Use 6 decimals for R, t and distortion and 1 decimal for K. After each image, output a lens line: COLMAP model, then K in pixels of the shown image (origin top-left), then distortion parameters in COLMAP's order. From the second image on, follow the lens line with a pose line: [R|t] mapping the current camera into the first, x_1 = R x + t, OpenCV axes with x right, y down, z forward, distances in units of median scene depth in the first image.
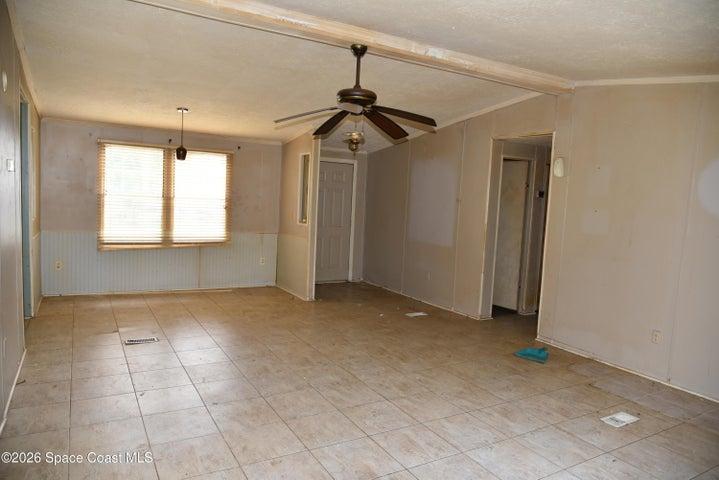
lens RADIAL K [[488.9, 0, 360.7], [0, 488.9, 243.4], [0, 0, 1]] dist [-0.035343, 0.004117]
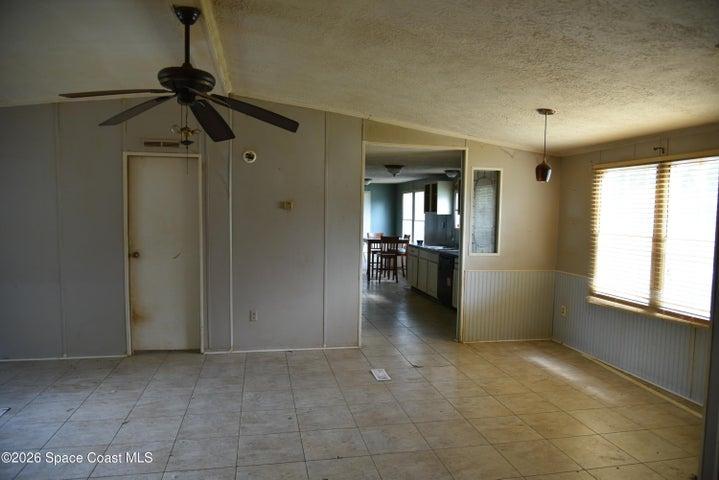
lens RADIAL K [[488.9, 0, 360.7], [0, 488.9, 243.4], [0, 0, 1]] dist [-0.035343, 0.004117]
pose [[-0.316554, 0.001378, -0.948573, 0.563194], [-0.123908, 0.991371, 0.042790, -0.114054], [0.940447, 0.131082, -0.313652, 1.417248]]
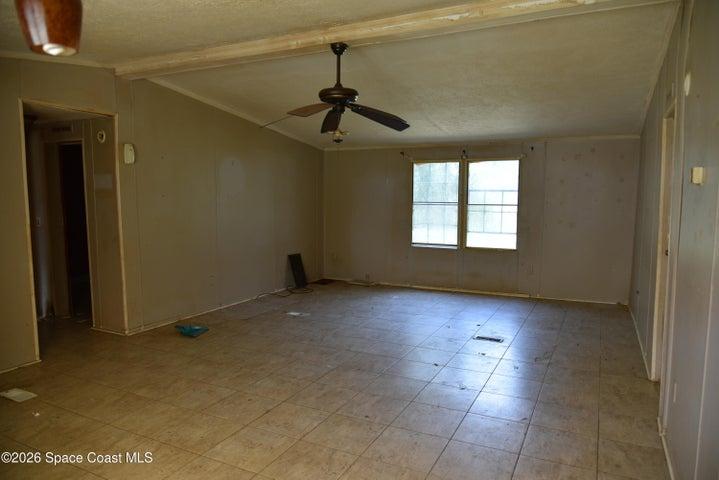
lens RADIAL K [[488.9, 0, 360.7], [0, 488.9, 243.4], [0, 0, 1]] dist [-0.035343, 0.004117]
pose [[-0.549758, -0.137573, 0.823918, -0.853303], [0.051391, 0.978906, 0.197743, -0.187323], [-0.833742, 0.151052, -0.531091, 1.455573]]
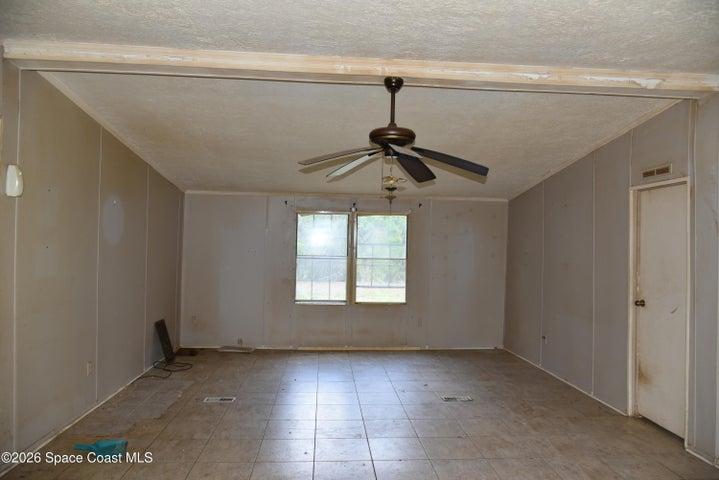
lens RADIAL K [[488.9, 0, 360.7], [0, 488.9, 243.4], [0, 0, 1]] dist [-0.035343, 0.004117]
pose [[-0.897981, -0.066736, 0.434944, -0.326828], [-0.022508, 0.994105, 0.106062, -0.191651], [-0.439458, 0.085452, -0.894189, 1.713055]]
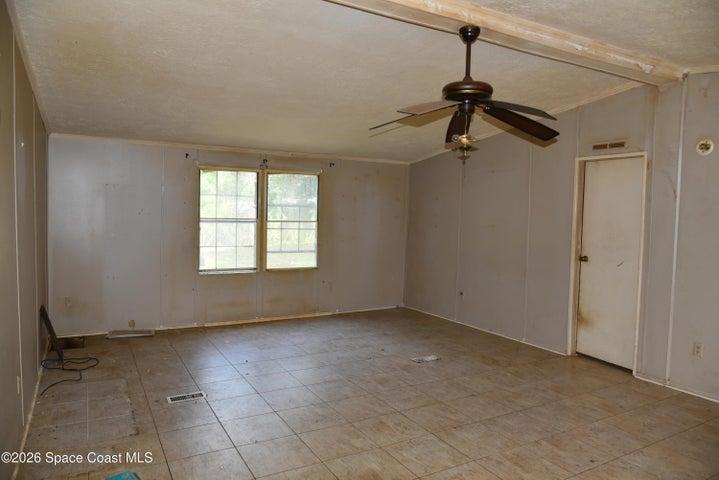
lens RADIAL K [[491.1, 0, 360.1], [0, 491.1, 243.6], [0, 0, 1]] dist [-0.036305, 0.003030]
pose [[-0.997163, -0.074814, 0.008351, 0.135509], [-0.072418, 0.983646, 0.164915, -0.164485], [-0.020553, 0.163842, -0.986273, 1.736078]]
